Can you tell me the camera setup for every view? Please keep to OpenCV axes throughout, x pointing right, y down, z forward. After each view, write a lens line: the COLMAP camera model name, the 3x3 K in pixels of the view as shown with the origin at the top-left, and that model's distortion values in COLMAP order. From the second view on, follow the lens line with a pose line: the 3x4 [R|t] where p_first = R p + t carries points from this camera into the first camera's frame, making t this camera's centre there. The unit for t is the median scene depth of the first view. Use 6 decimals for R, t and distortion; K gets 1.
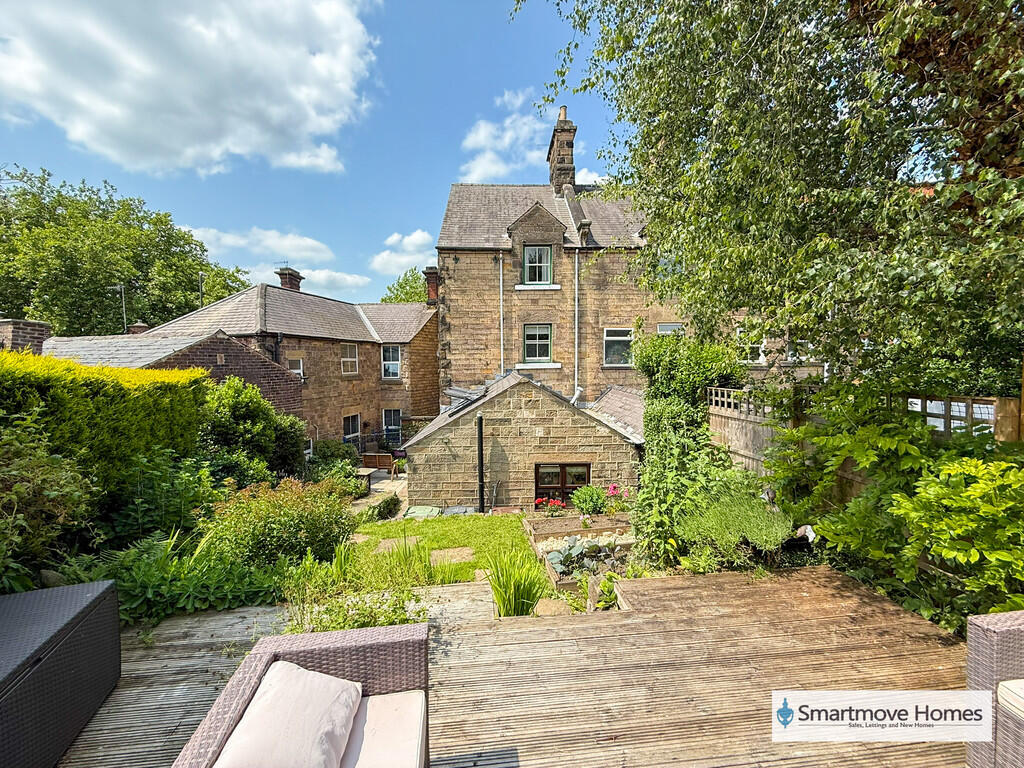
lens RADIAL K [[407.5, 0, 508.8], [0, 407.5, 382.6], [0, 0, 1]] dist [-0.000152, -0.000149]
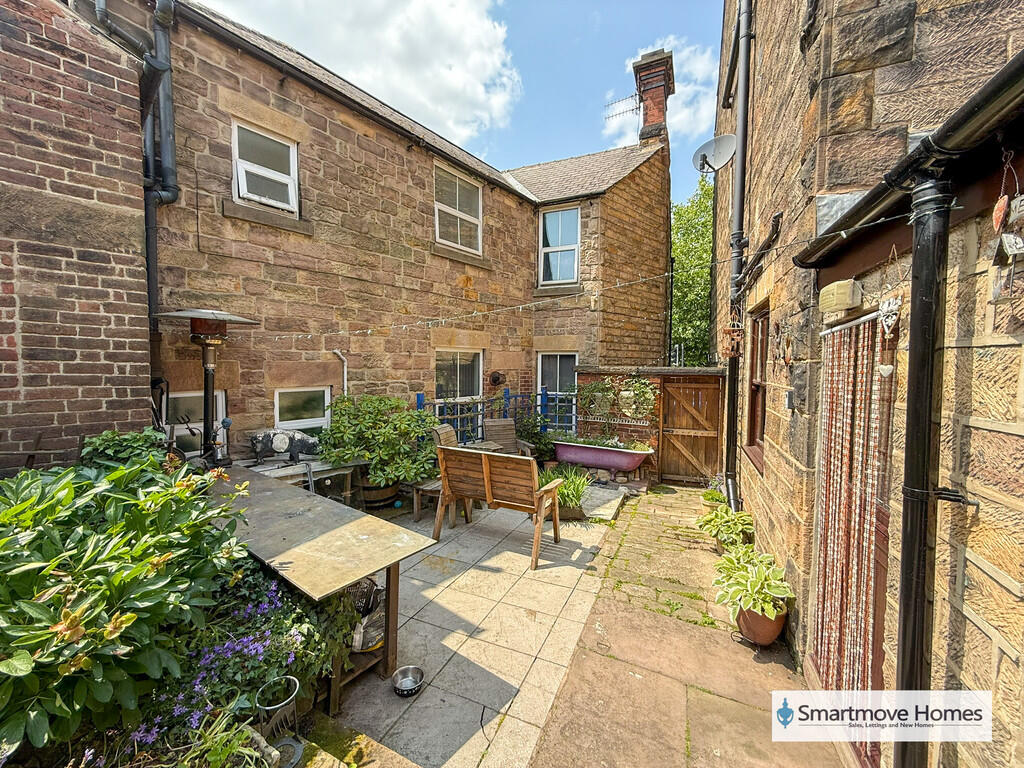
lens RADIAL K [[407.5, 0, 508.8], [0, 407.5, 382.6], [0, 0, 1]] dist [-0.000152, -0.000149]
pose [[0.910831, 0.034922, -0.411299, -0.212119], [-0.035277, 0.999355, 0.006731, 0.134486], [0.411269, 0.008378, 0.911475, 0.802873]]
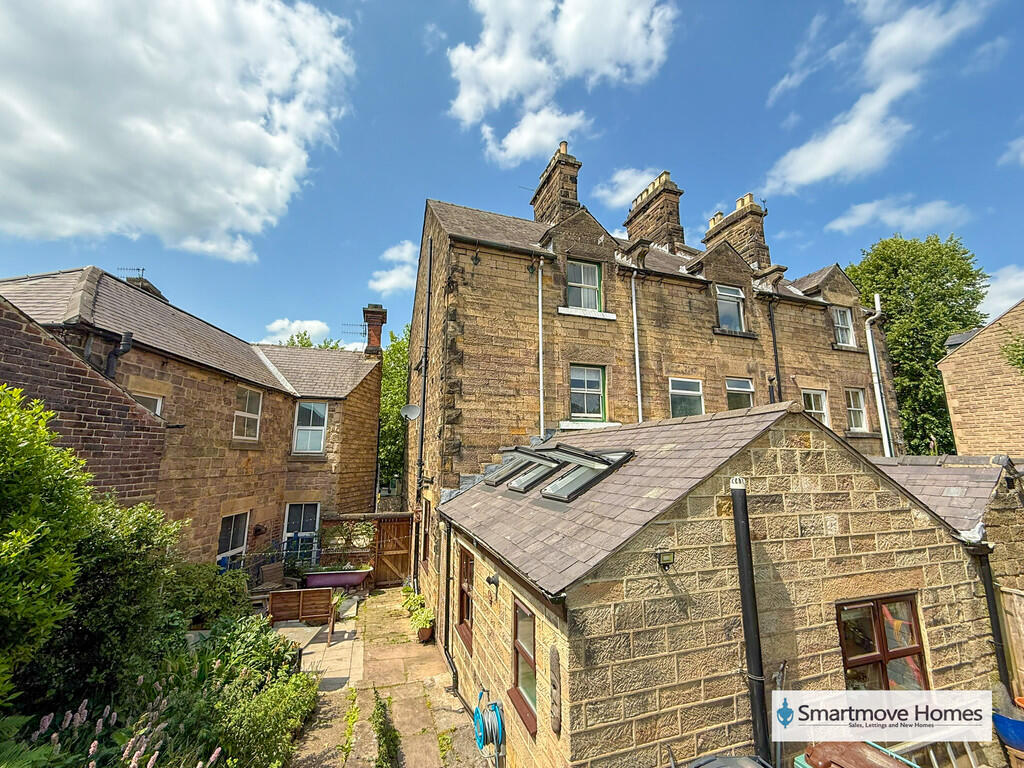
lens RADIAL K [[407.5, 0, 508.8], [0, 407.5, 382.6], [0, 0, 1]] dist [-0.000152, -0.000149]
pose [[0.955157, 0.065971, 0.288657, -0.252350], [0.003227, 0.972486, -0.232937, 0.044971], [-0.296083, 0.223423, 0.928664, 0.410739]]
